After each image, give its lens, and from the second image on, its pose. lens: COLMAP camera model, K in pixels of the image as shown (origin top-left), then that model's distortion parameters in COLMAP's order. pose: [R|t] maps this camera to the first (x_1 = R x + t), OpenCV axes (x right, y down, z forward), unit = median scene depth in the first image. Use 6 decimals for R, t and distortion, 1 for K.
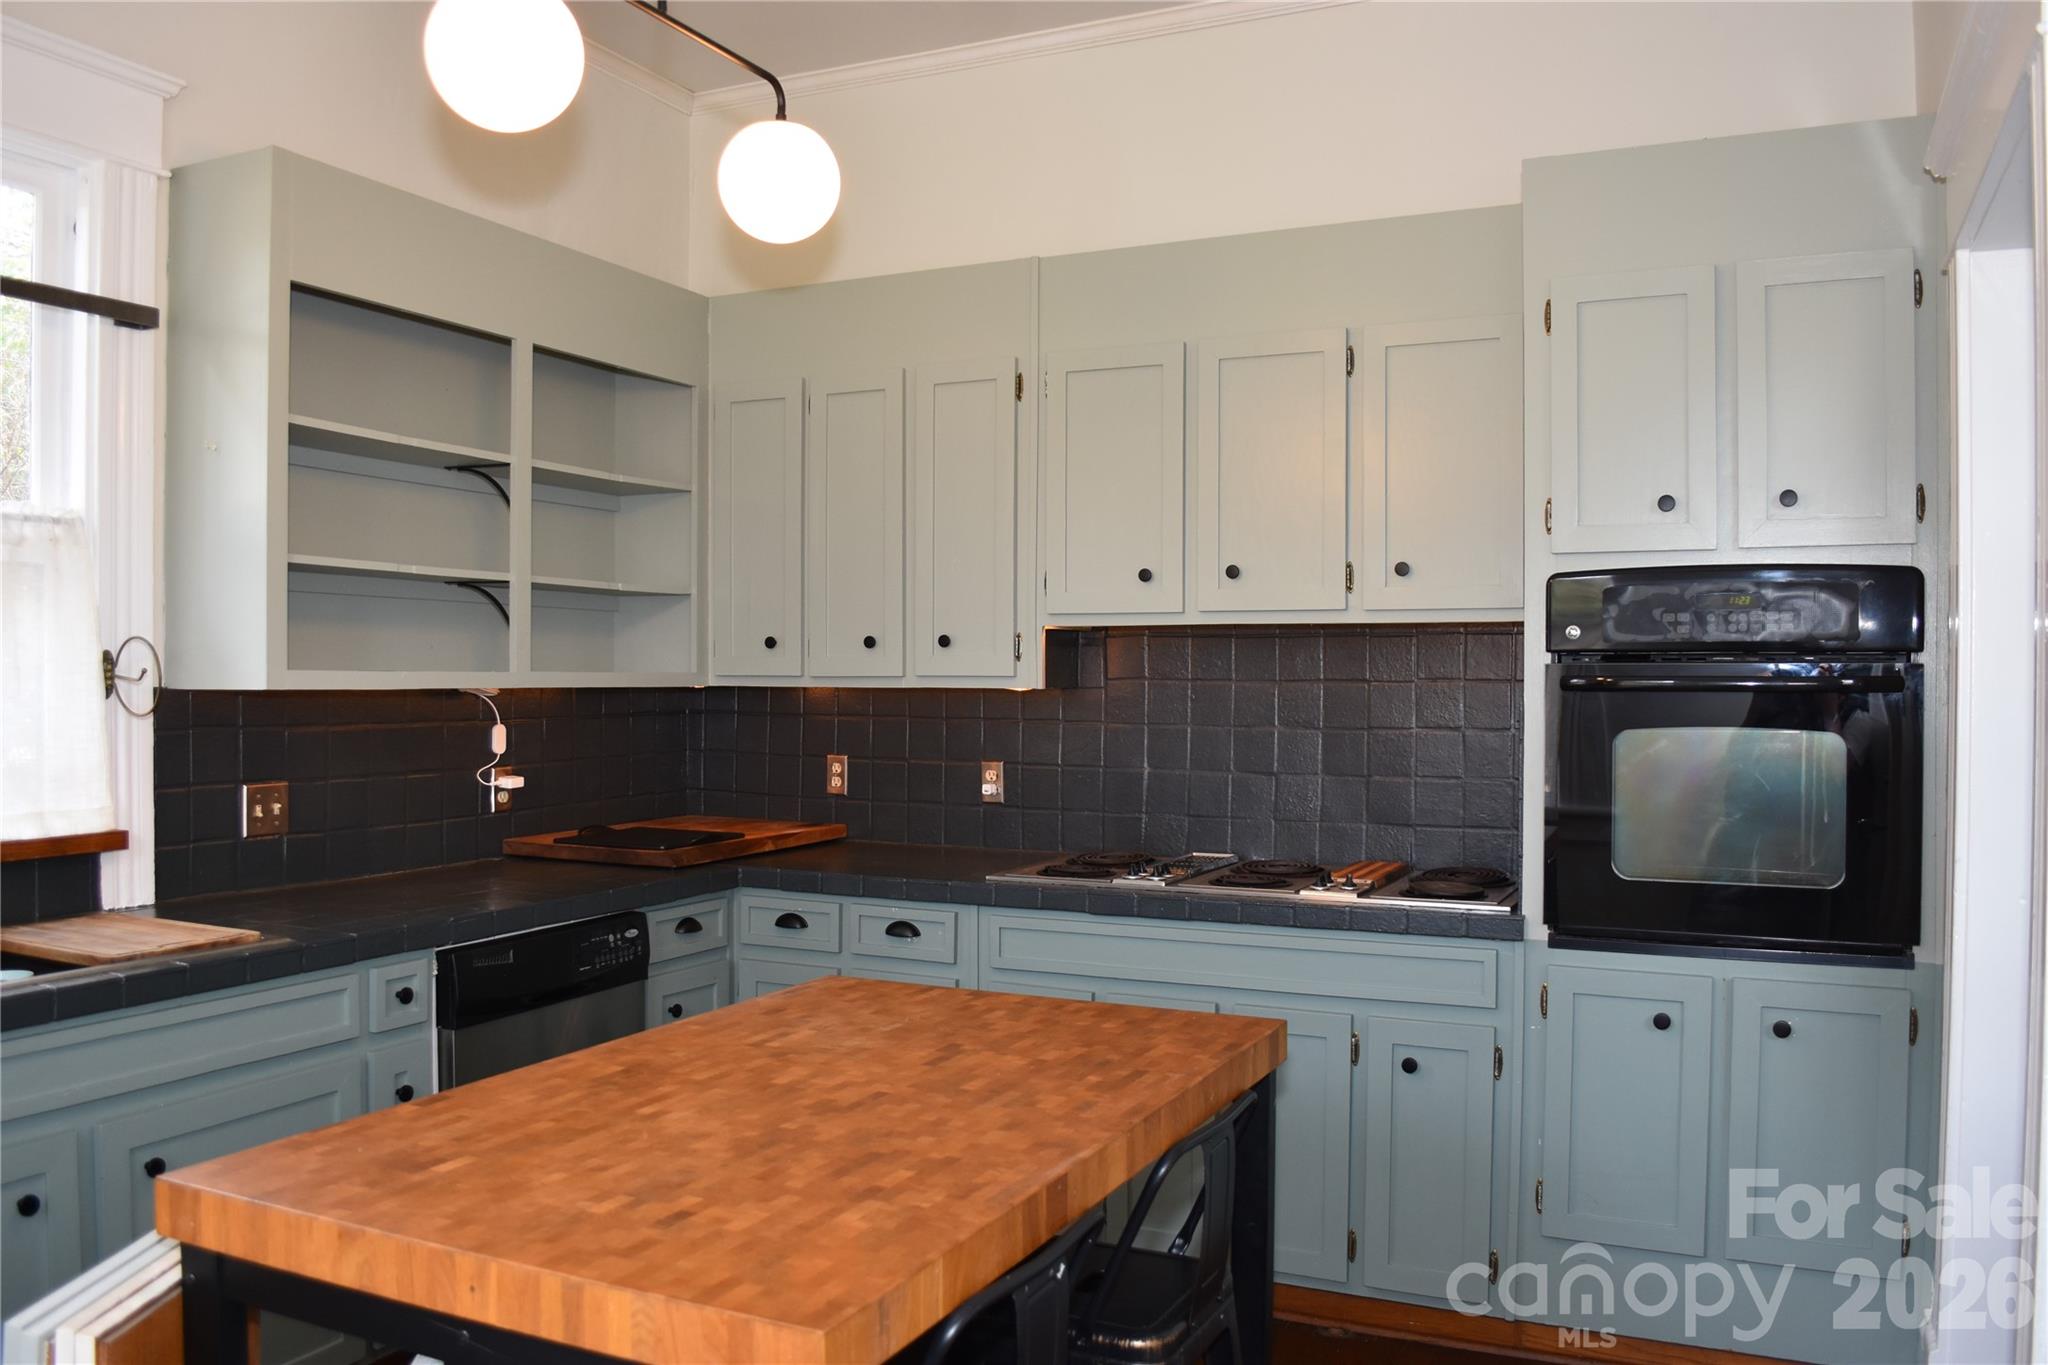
lens RADIAL K [[1602.7, 0, 1017.9], [0, 1602.7, 686.8], [0, 0, 1]] dist [-0.080650, 0.008789]
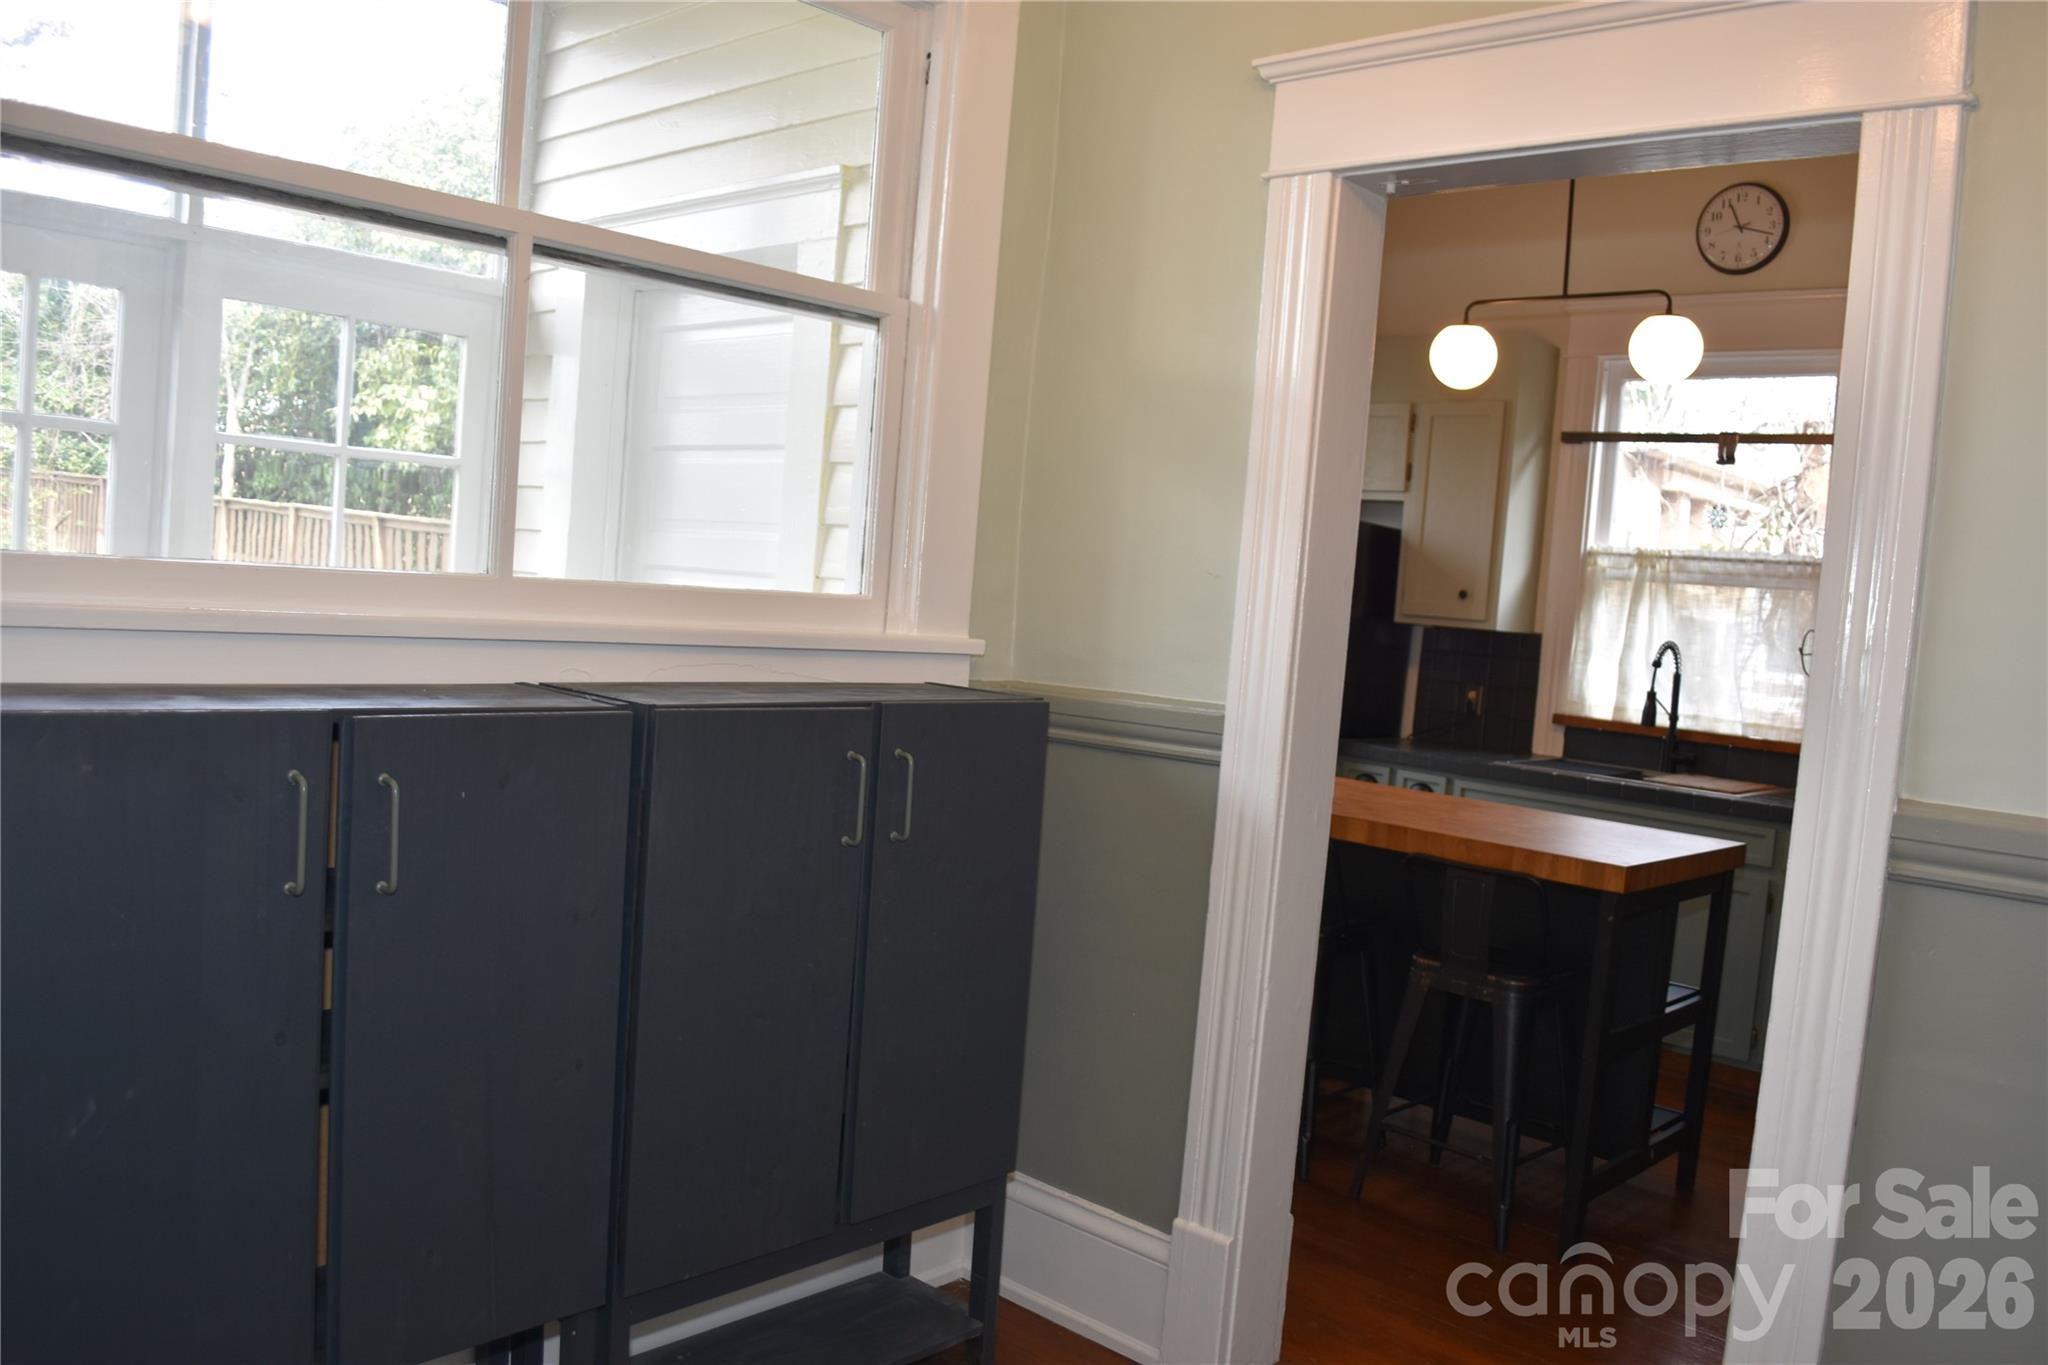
lens RADIAL K [[1602.7, 0, 1019.1], [0, 1602.7, 688.7], [0, 0, 1]] dist [-0.080650, 0.008789]
pose [[-0.295682, 0.032068, -0.954748, 1.281658], [-0.090700, 0.993979, 0.061475, 0.004397], [0.950971, 0.104773, -0.290993, 0.653445]]
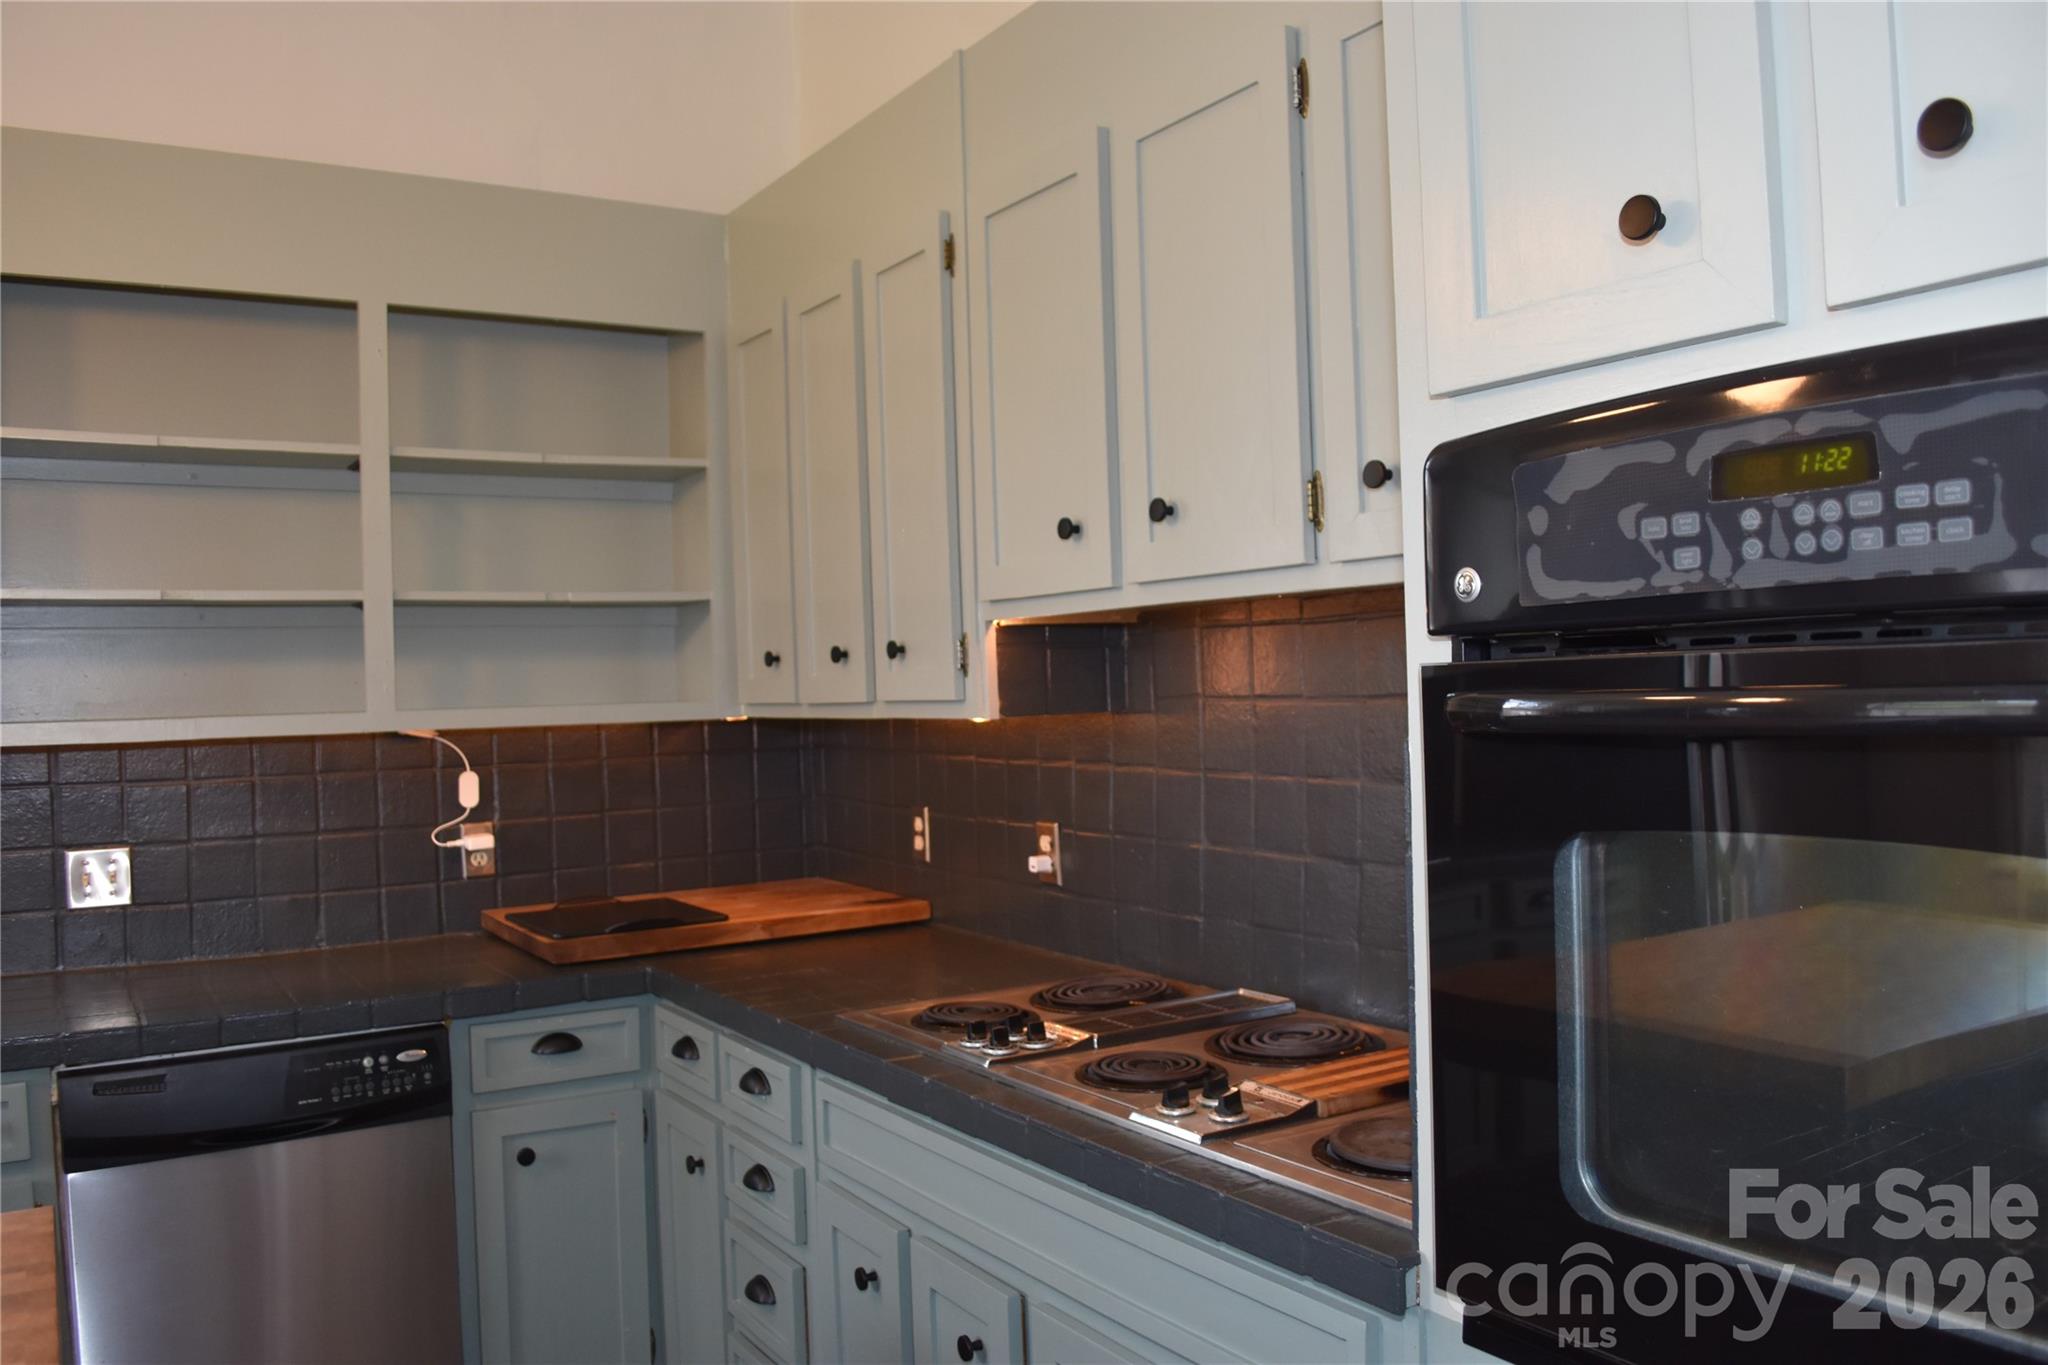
lens RADIAL K [[1602.7, 0, 1019.9], [0, 1602.7, 680.1], [0, 0, 1]] dist [-0.080650, 0.008789]
pose [[0.843611, -0.030124, -0.536109, 0.465498], [0.029119, 0.999522, -0.010342, -0.009047], [0.536164, -0.006887, 0.844086, 0.591655]]
